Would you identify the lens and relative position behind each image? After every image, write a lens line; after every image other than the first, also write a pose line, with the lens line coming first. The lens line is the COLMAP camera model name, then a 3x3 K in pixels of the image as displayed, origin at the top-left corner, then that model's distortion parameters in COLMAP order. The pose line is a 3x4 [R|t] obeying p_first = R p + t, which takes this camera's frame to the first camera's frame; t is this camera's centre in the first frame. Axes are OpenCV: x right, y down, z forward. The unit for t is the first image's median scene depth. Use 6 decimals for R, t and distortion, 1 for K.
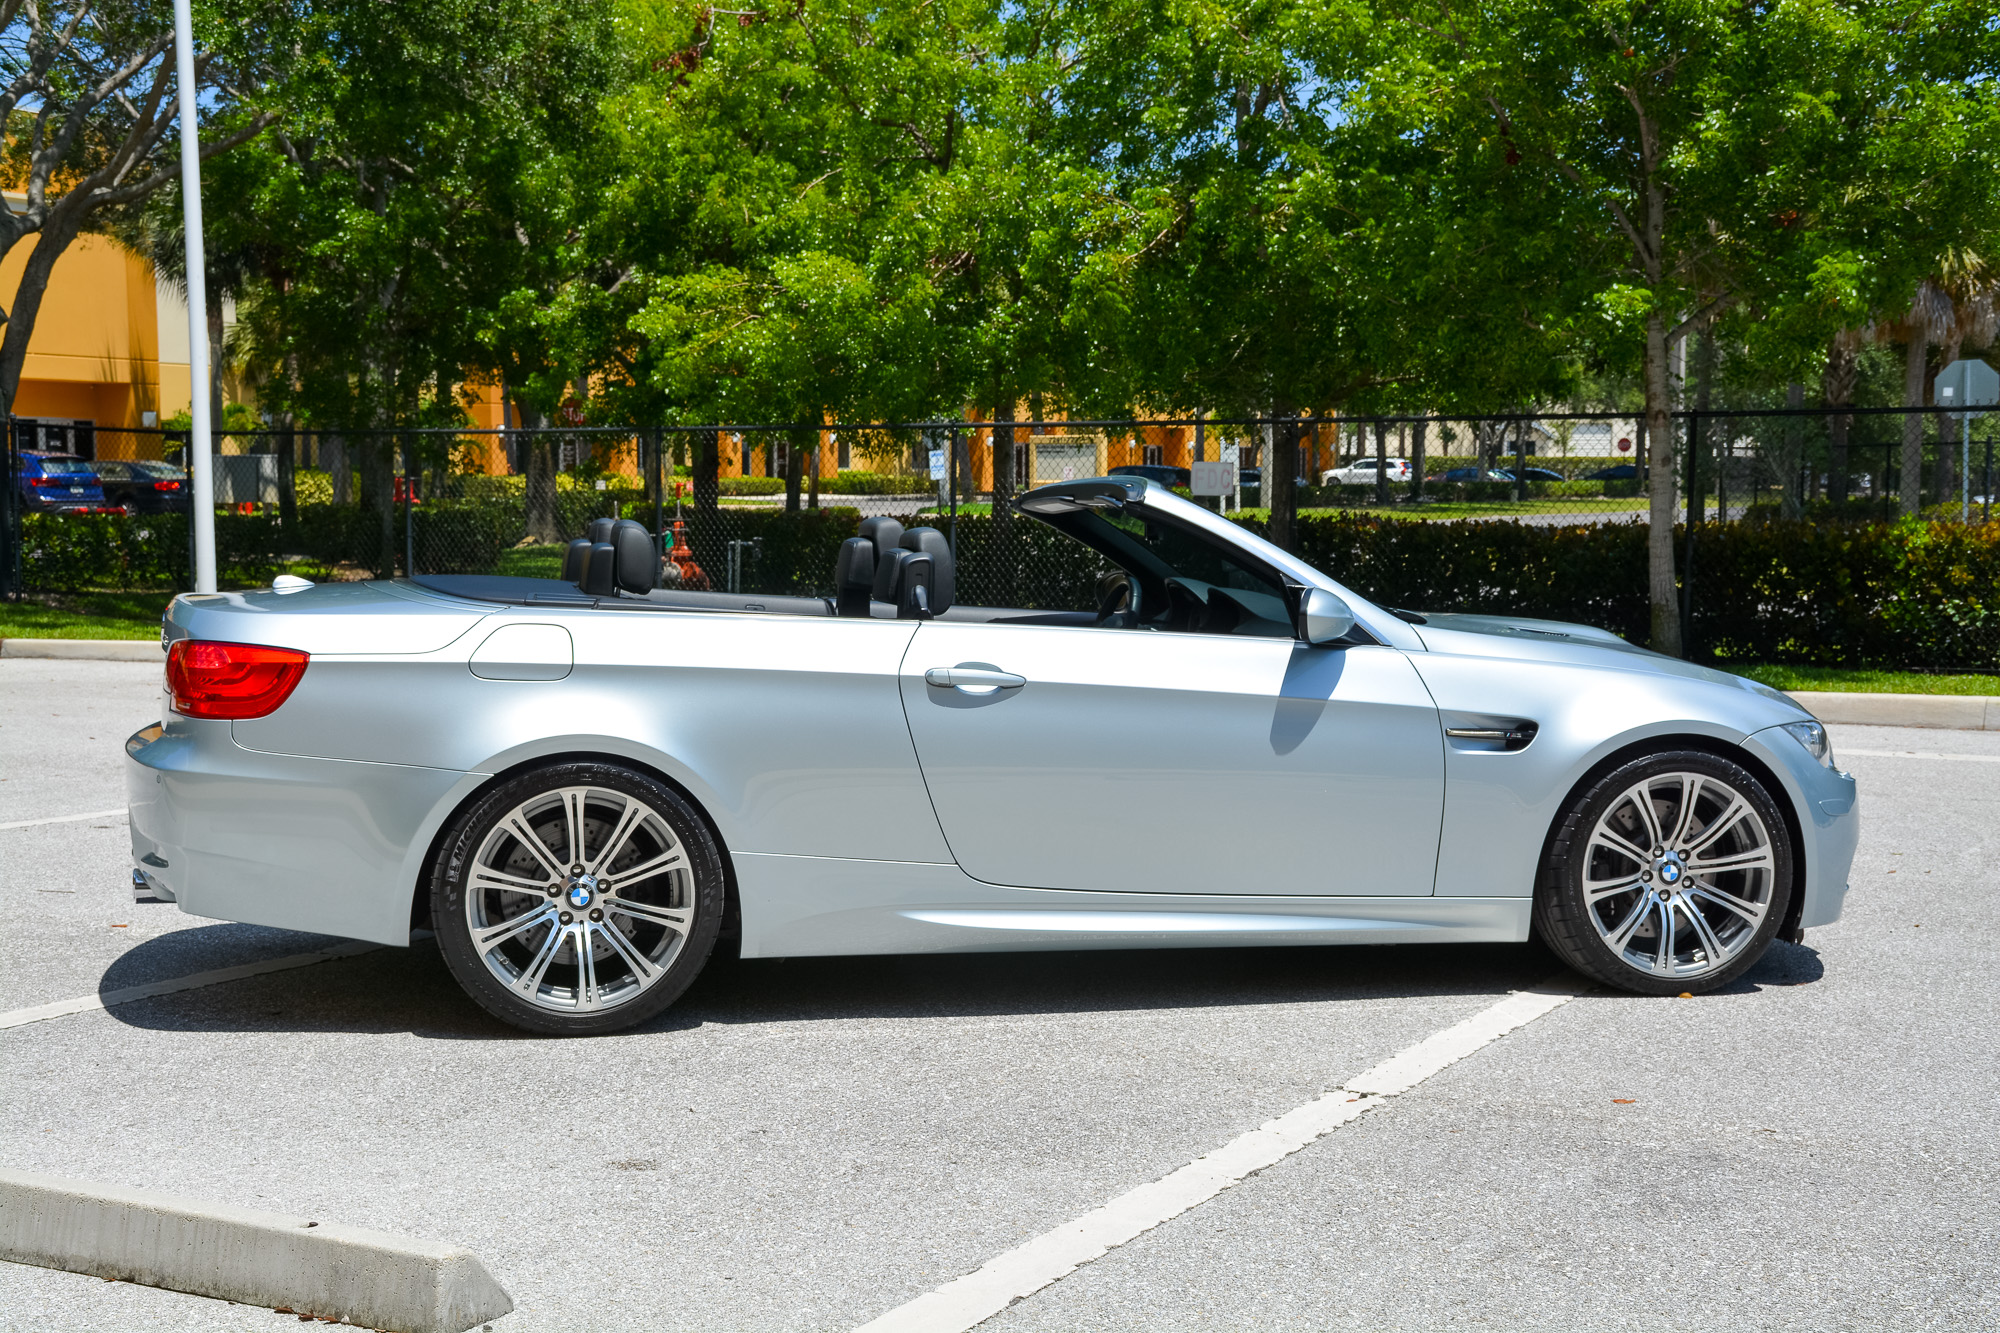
lens RADIAL K [[2661.1, 0, 1011.0], [0, 2661.1, 663.8], [0, 0, 1]] dist [0.124294, 0.000000]
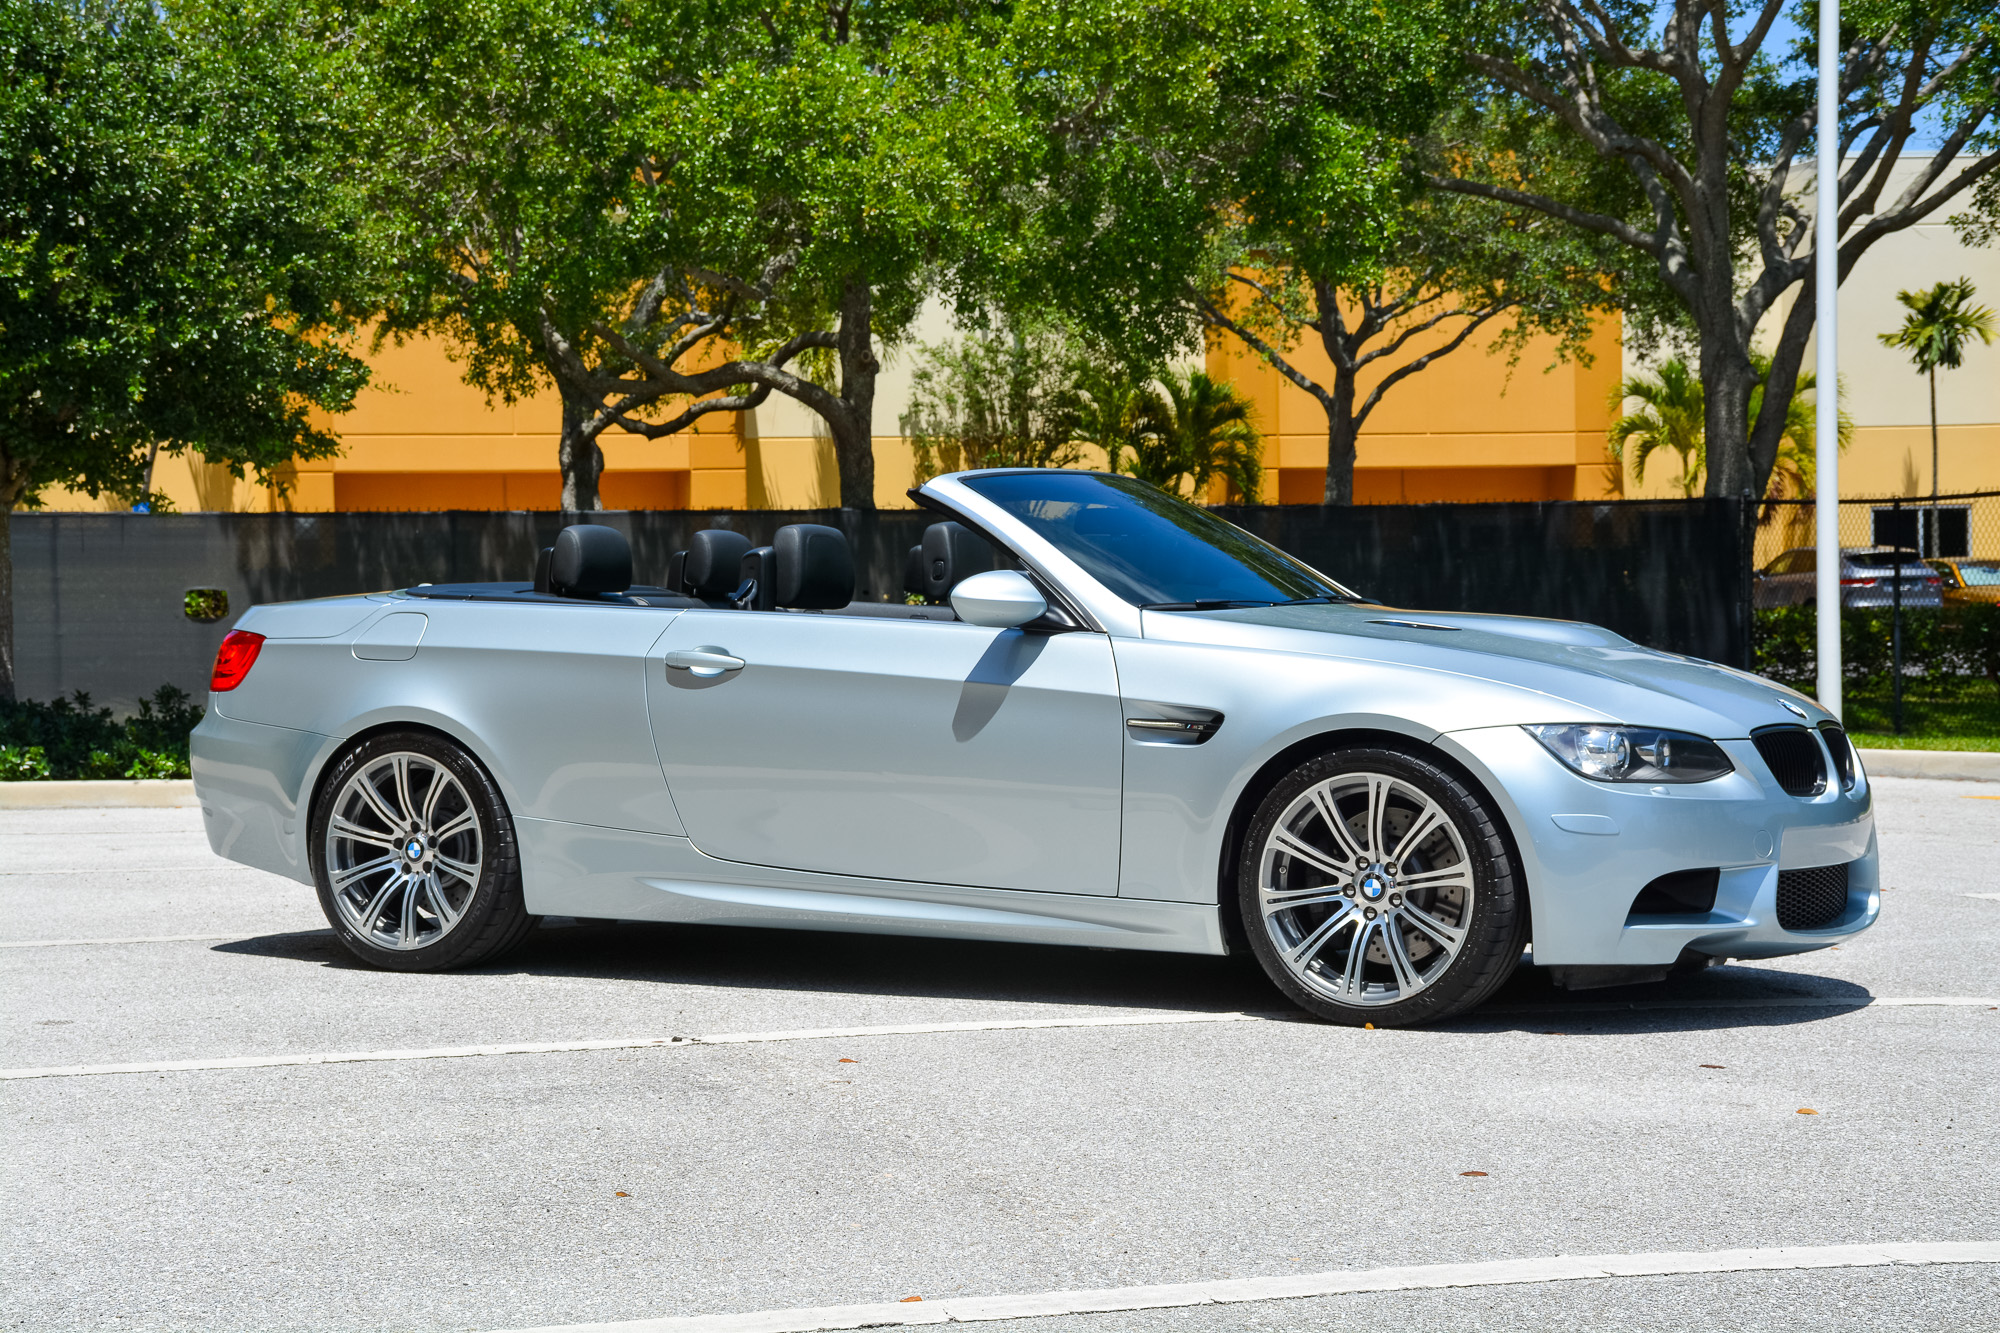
lens RADIAL K [[3548.2, 0, 1001.3], [0, 3548.2, 682.2], [0, 0, 1]] dist [0.344523, 0.000000]
pose [[0.718460, -0.000657, -0.695568, 1.003290], [-0.031028, 0.998974, -0.032992, 0.054205], [0.694876, 0.045286, 0.717702, 0.069208]]
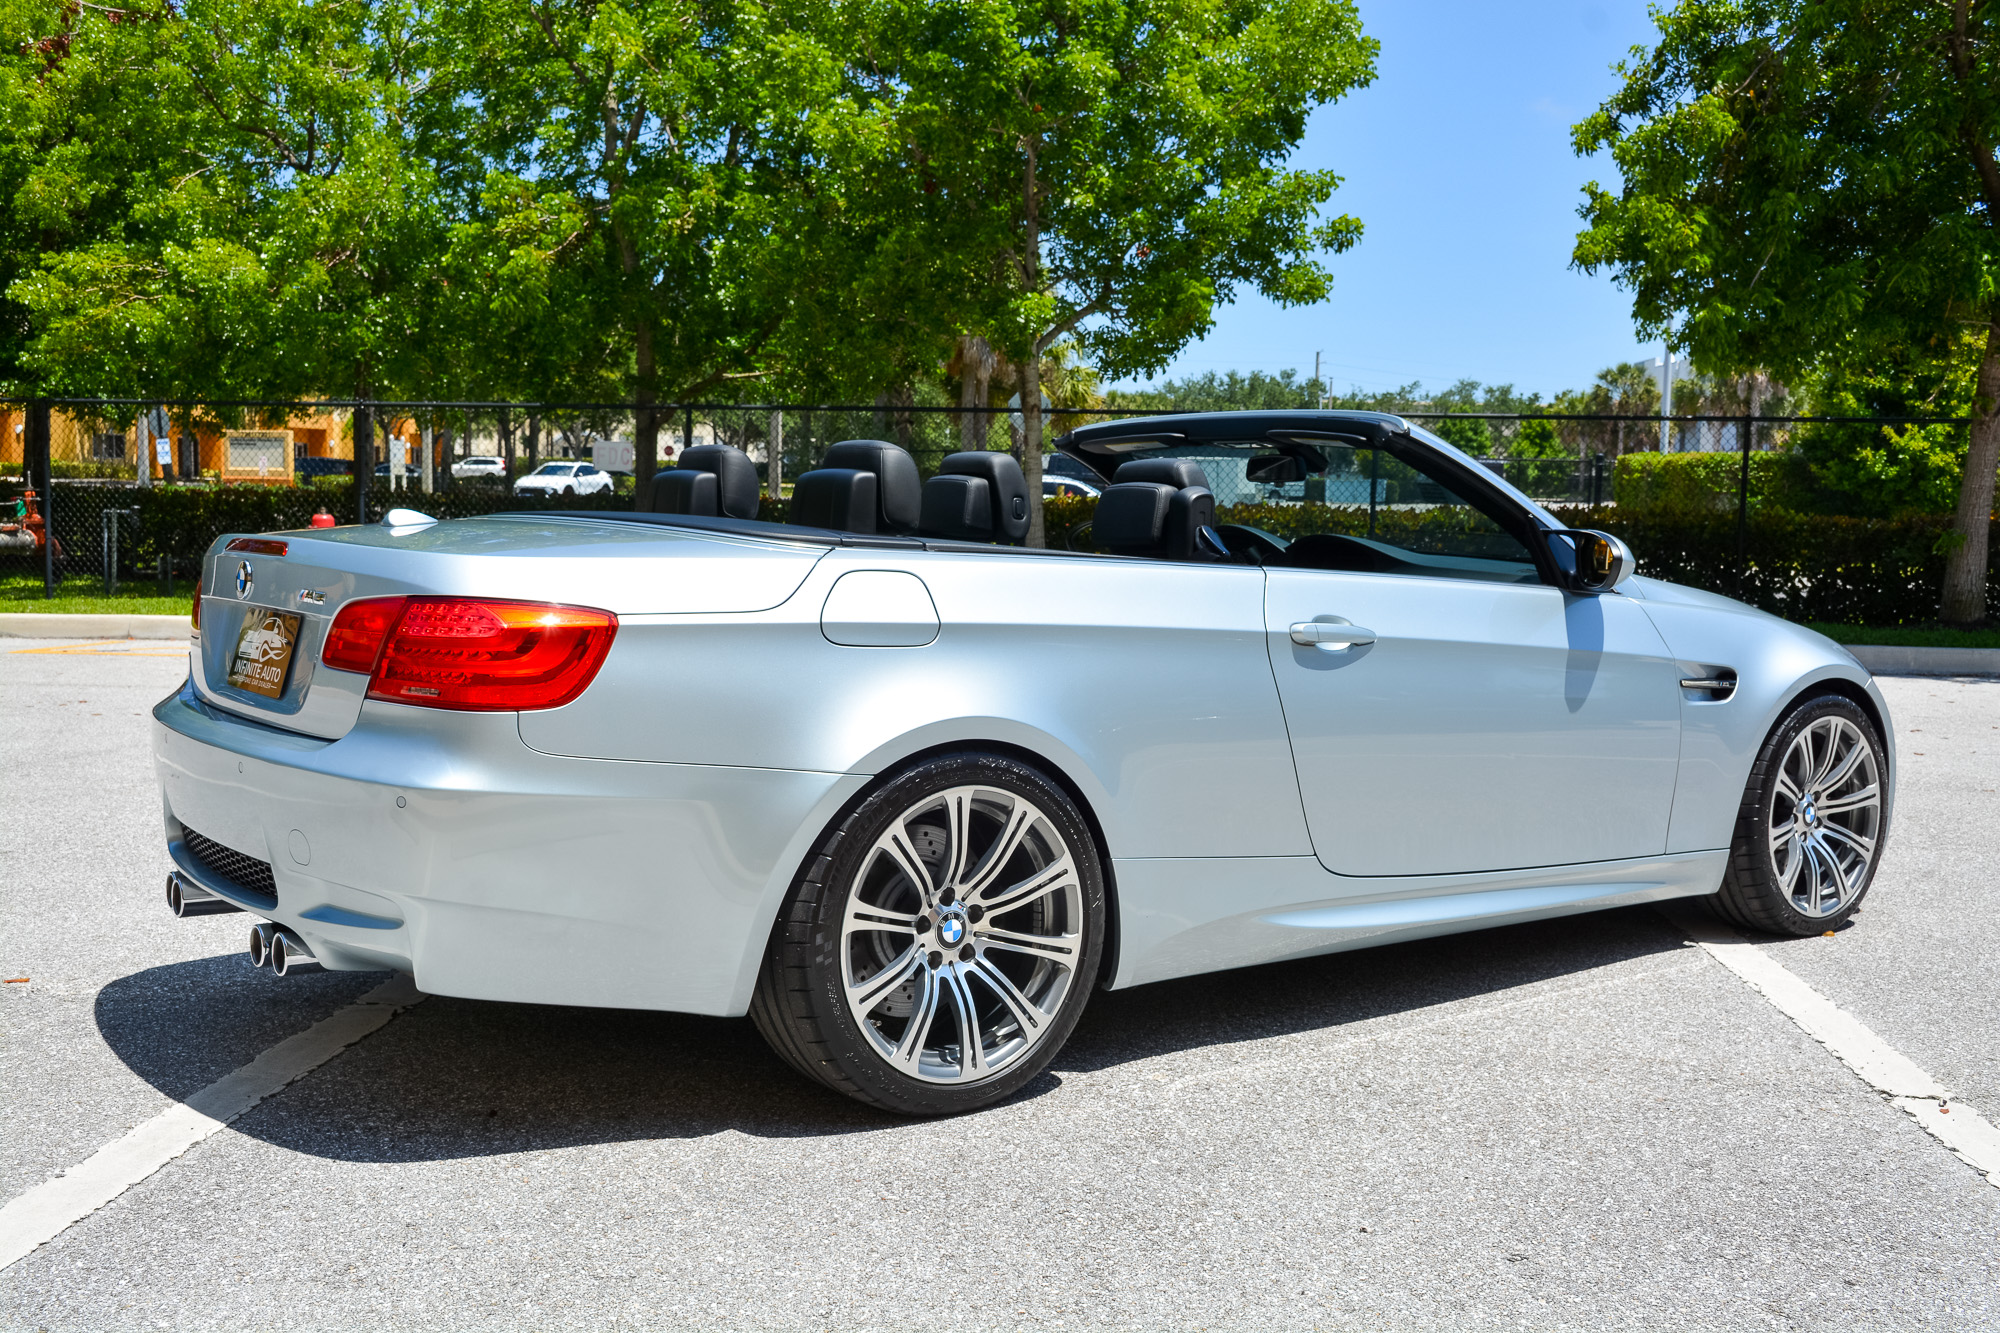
lens RADIAL K [[1987.0, 0, 999.2], [0, 1987.0, 680.1], [0, 0, 1]] dist [0.006885, 0.000000]
pose [[0.915359, -0.025282, 0.401844, -0.347316], [0.012354, 0.999320, 0.034731, -0.003063], [-0.402449, -0.026827, 0.915049, 0.445788]]
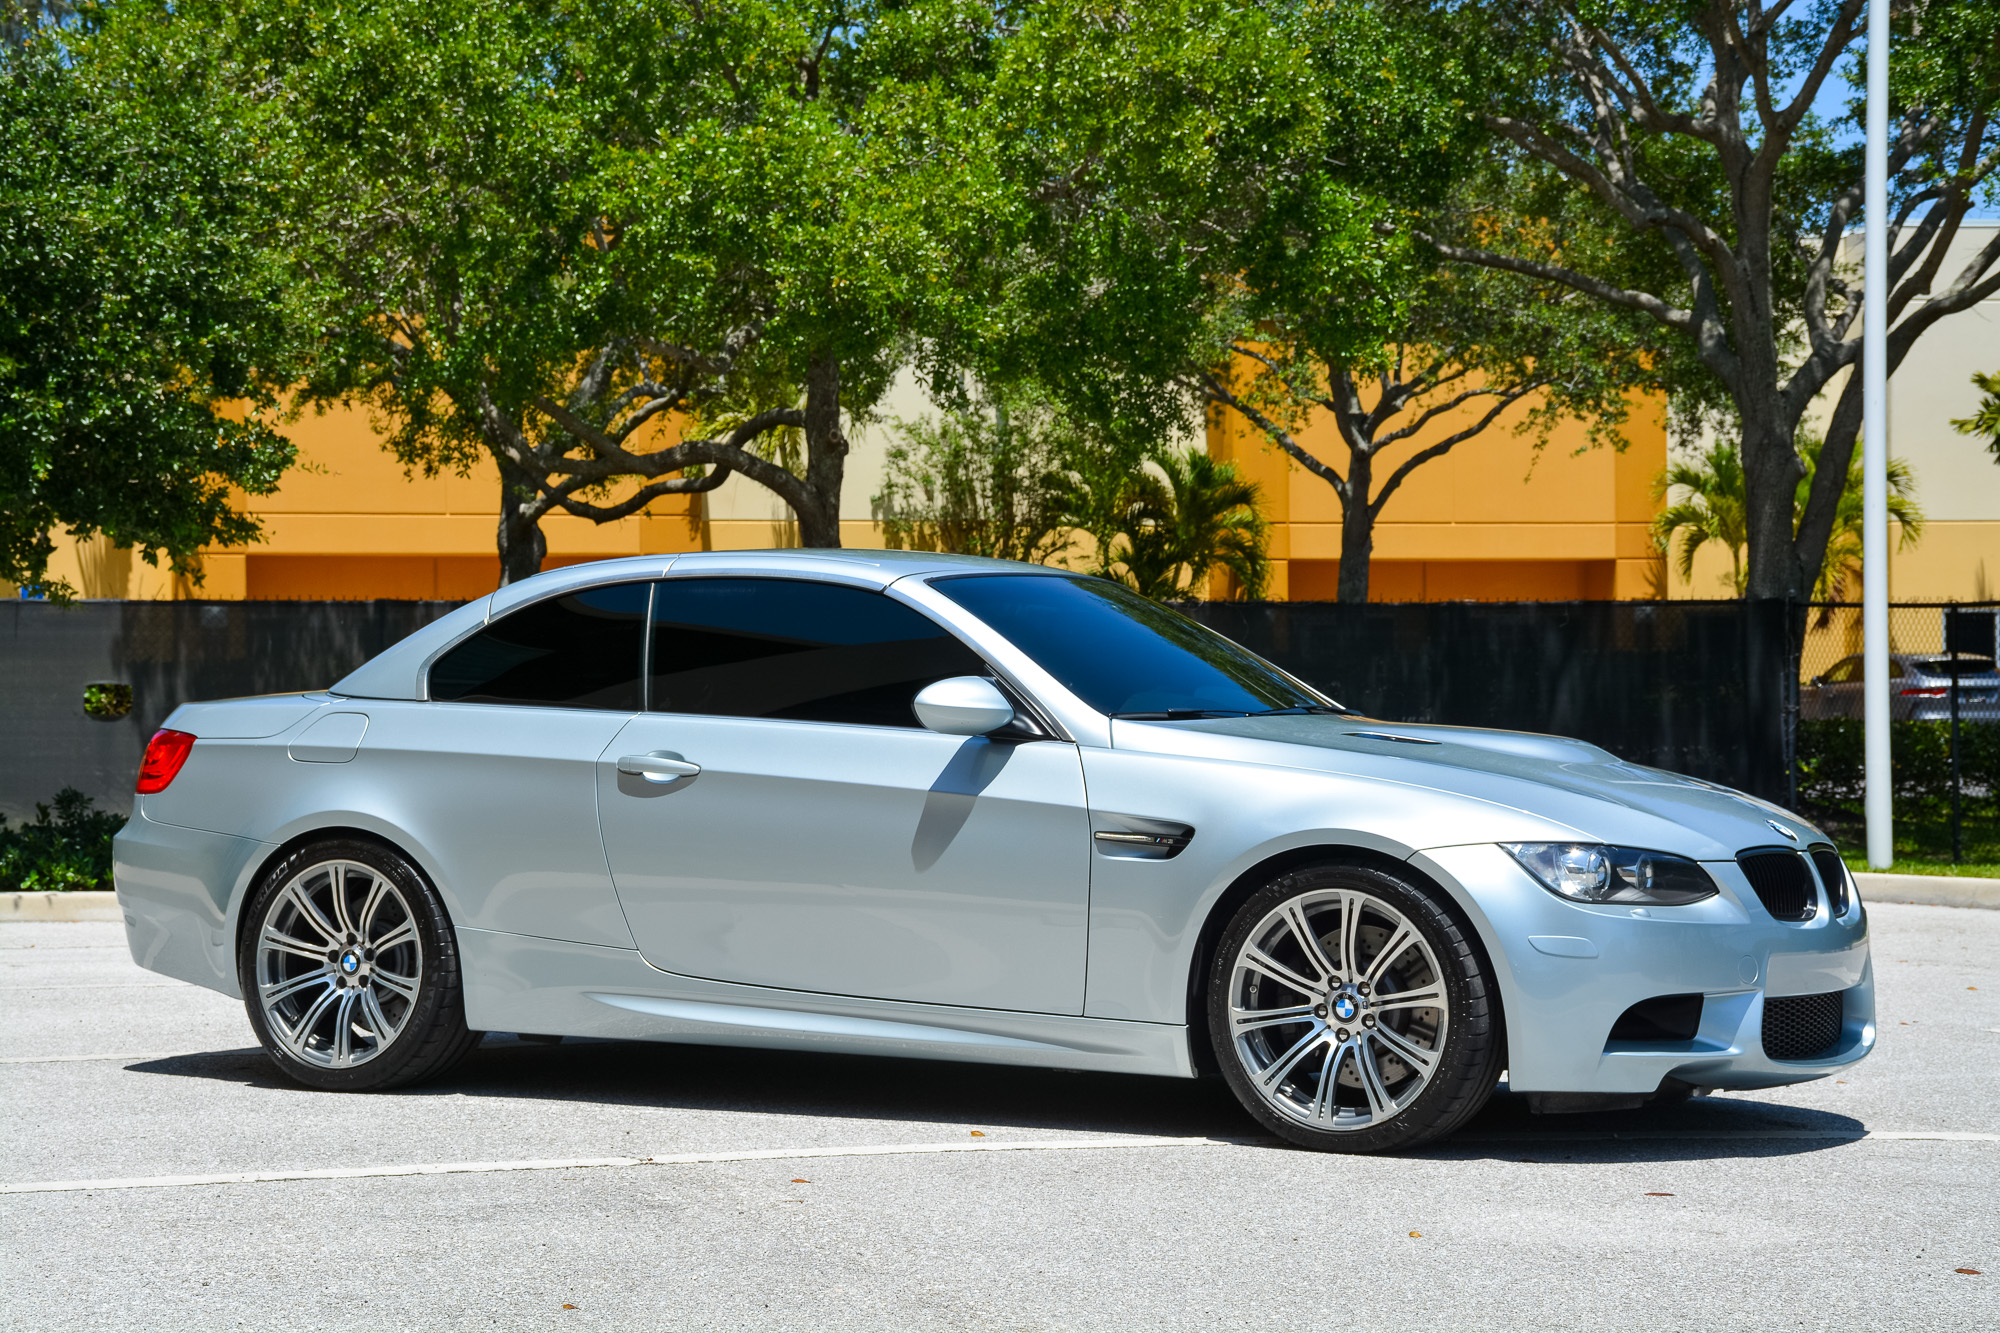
lens RADIAL K [[3946.4, 0, 1000.6], [0, 3946.4, 680.6], [0, 0, 1]] dist [0.489733, 0.000000]
pose [[0.721574, -0.013060, -0.692215, 1.076625], [-0.040578, 0.997306, -0.061115, 0.057056], [0.691148, 0.072188, 0.719099, 0.002182]]
